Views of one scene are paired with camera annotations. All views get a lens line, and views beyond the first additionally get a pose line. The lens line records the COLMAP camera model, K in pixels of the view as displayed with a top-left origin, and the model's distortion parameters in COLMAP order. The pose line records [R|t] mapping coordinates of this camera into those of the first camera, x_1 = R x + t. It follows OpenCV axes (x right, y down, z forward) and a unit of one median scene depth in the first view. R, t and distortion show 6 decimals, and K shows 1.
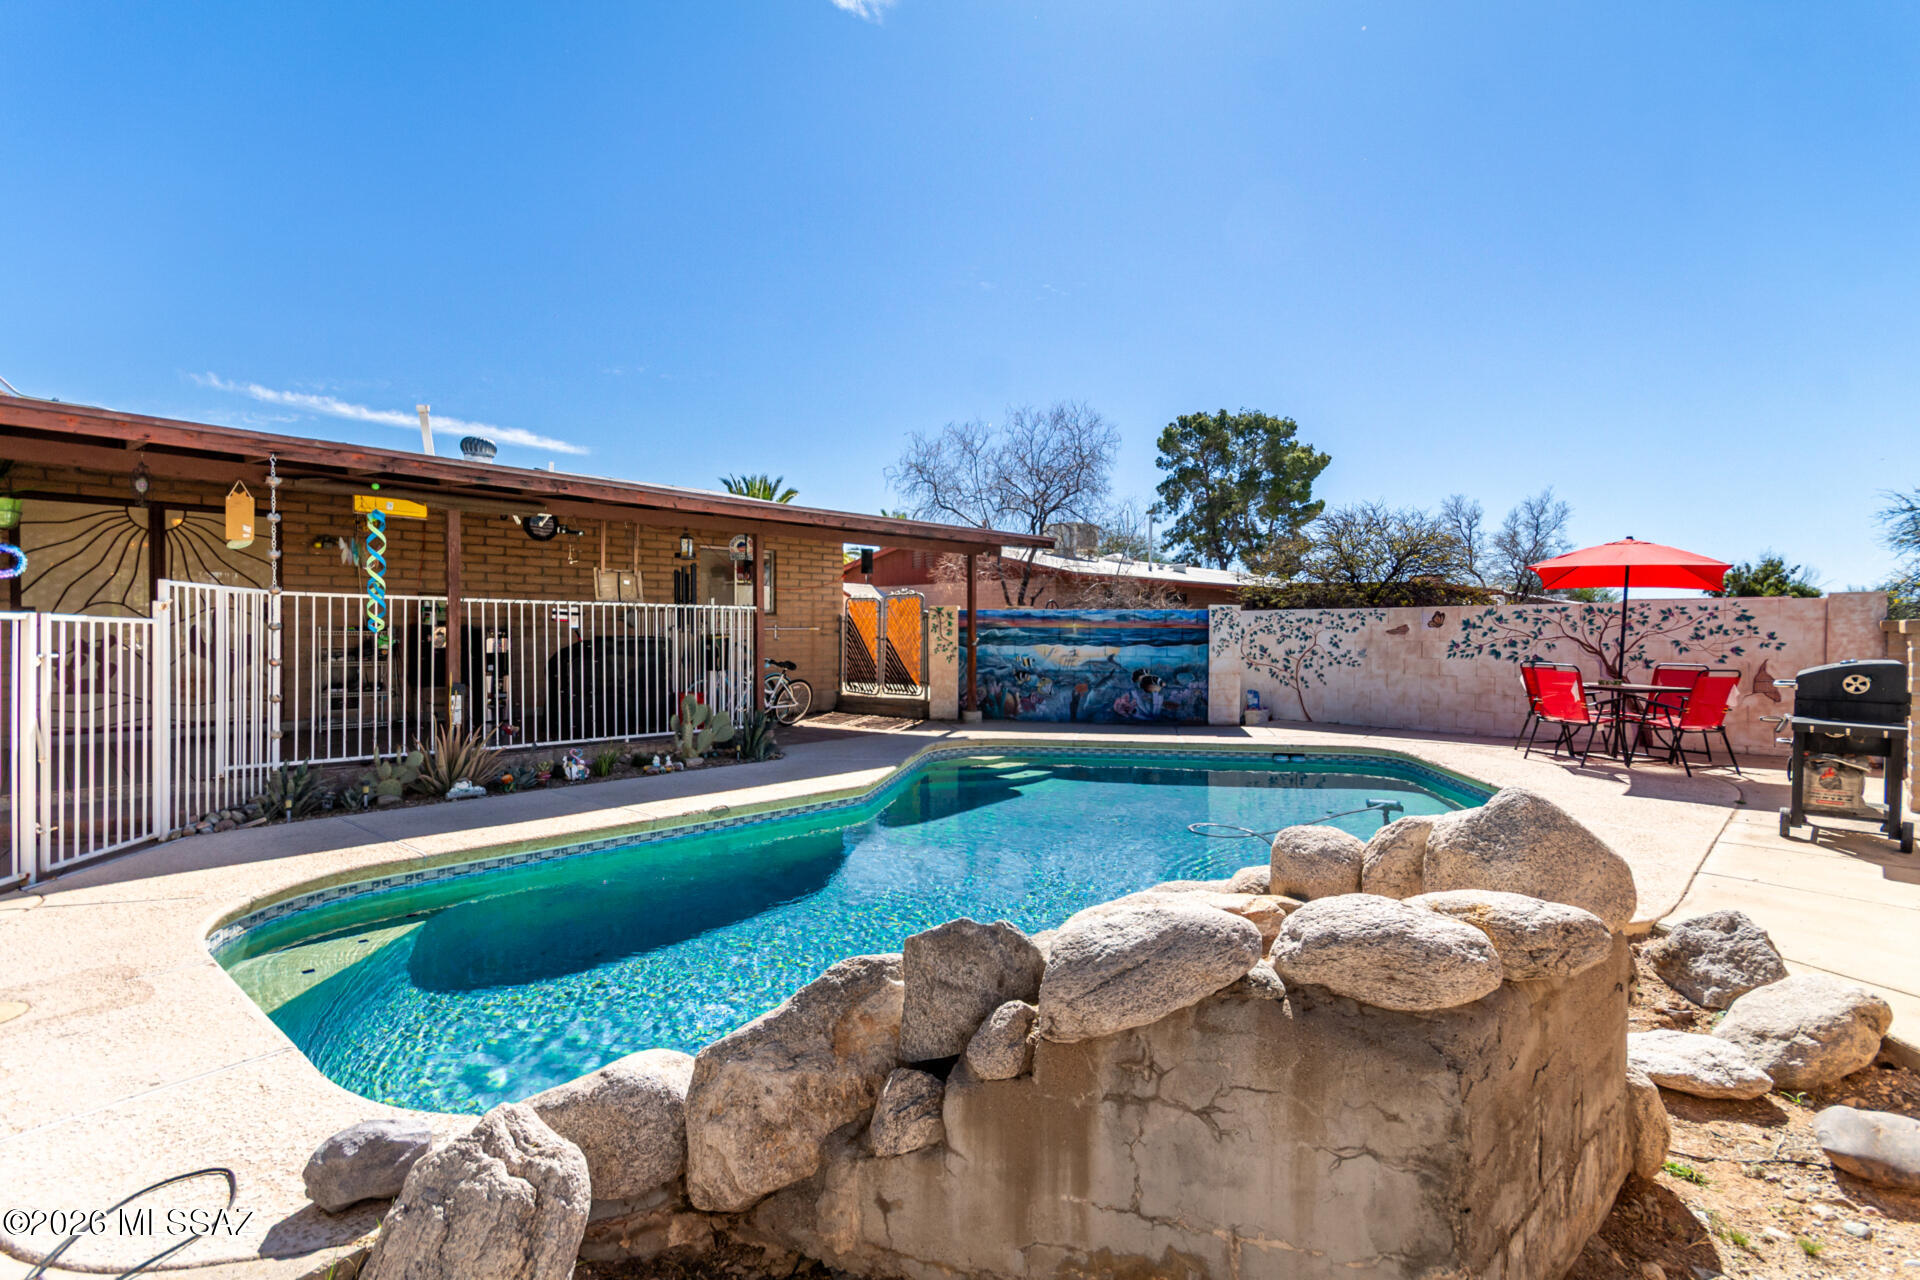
lens RADIAL K [[891.3, 0, 960.1], [0, 891.3, 635.2], [0, 0, 1]] dist [0.005242, 0.001303]
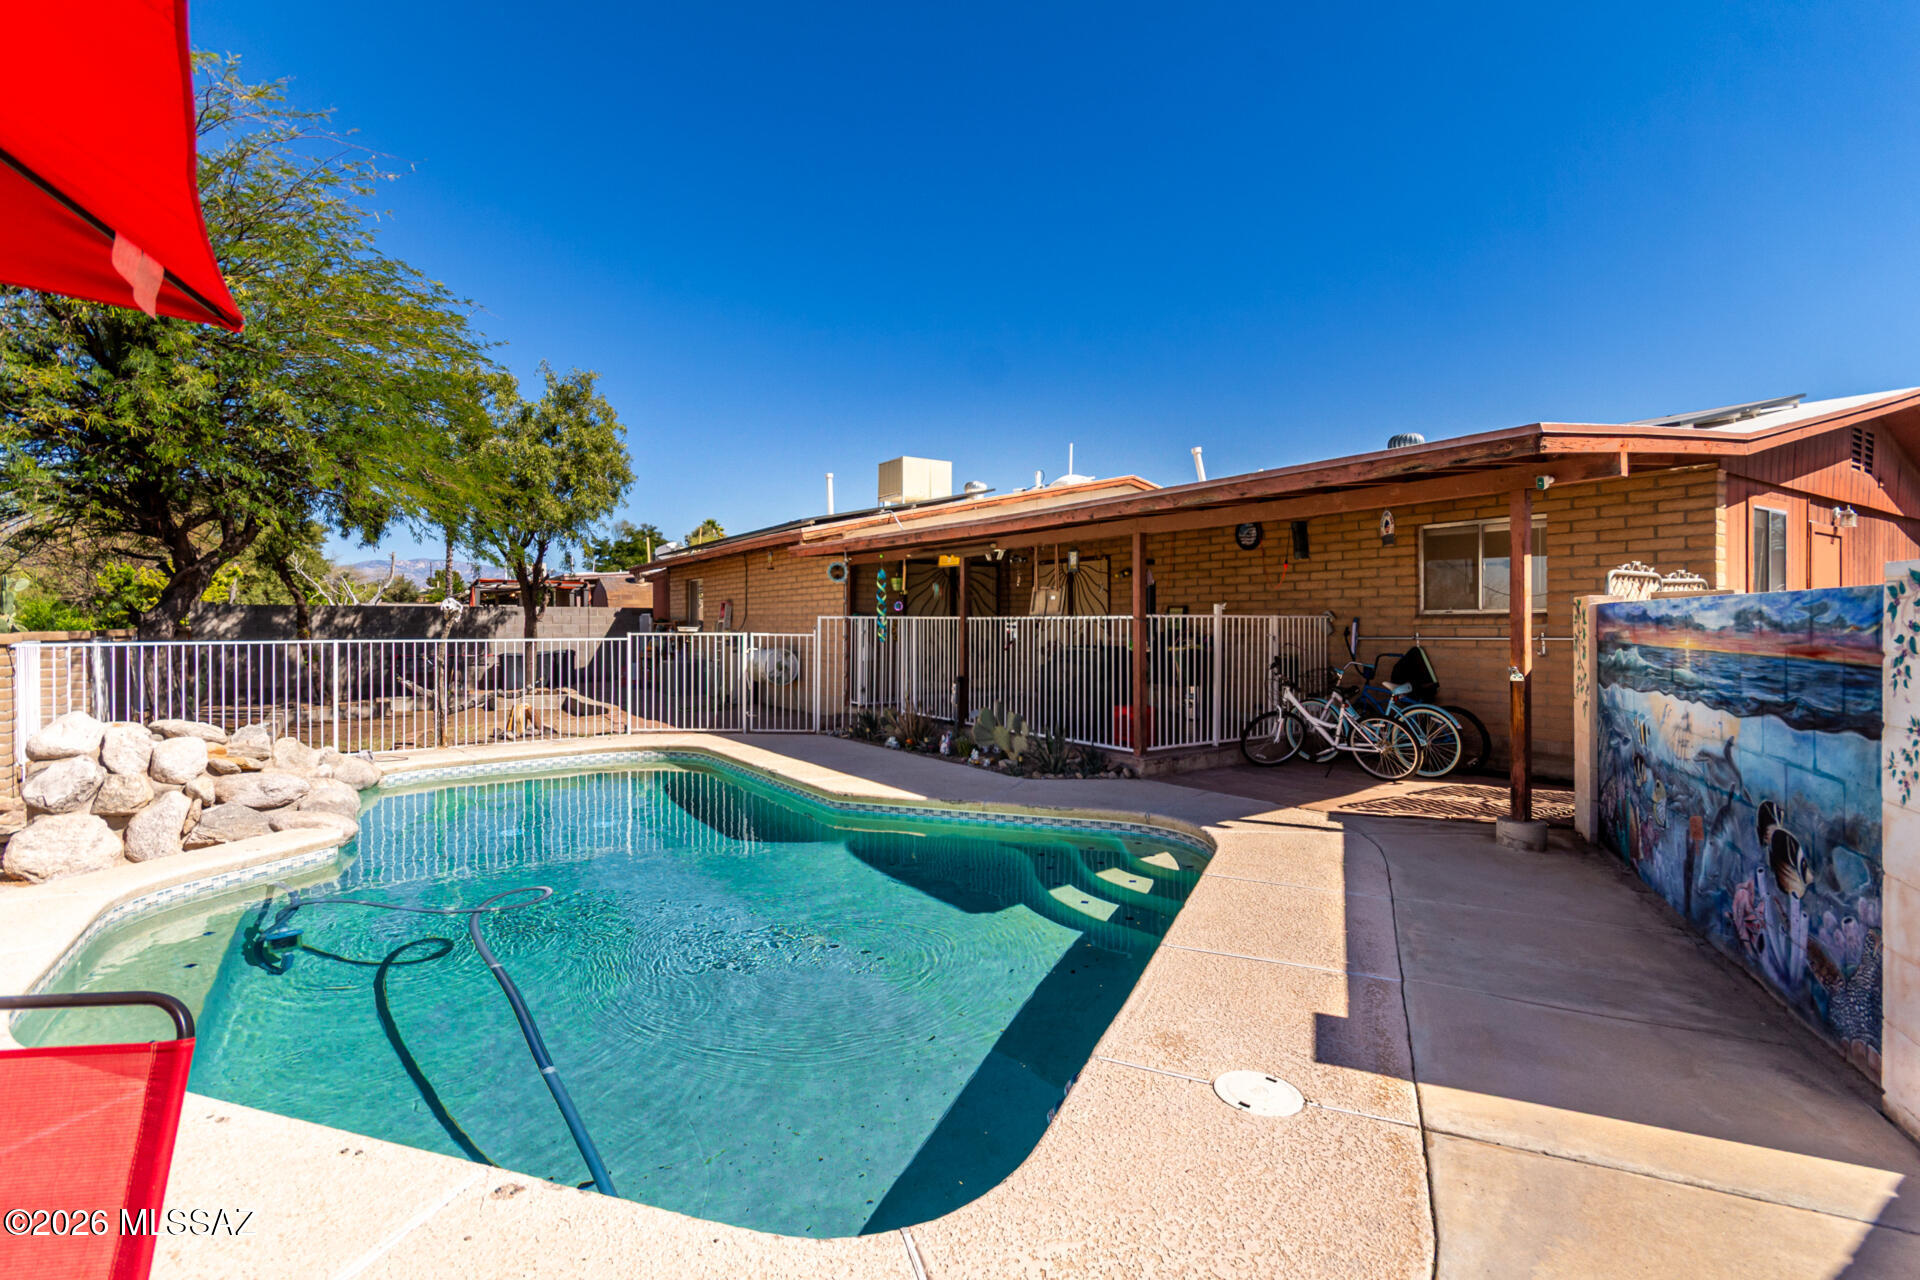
lens RADIAL K [[891.3, 0, 961.1], [0, 891.3, 631.1], [0, 0, 1]] dist [0.005242, 0.001303]
pose [[-0.200039, 0.006519, -0.979766, 0.599201], [-0.000977, 0.999976, 0.006853, -0.020316], [0.979787, 0.002328, -0.200028, 0.896781]]
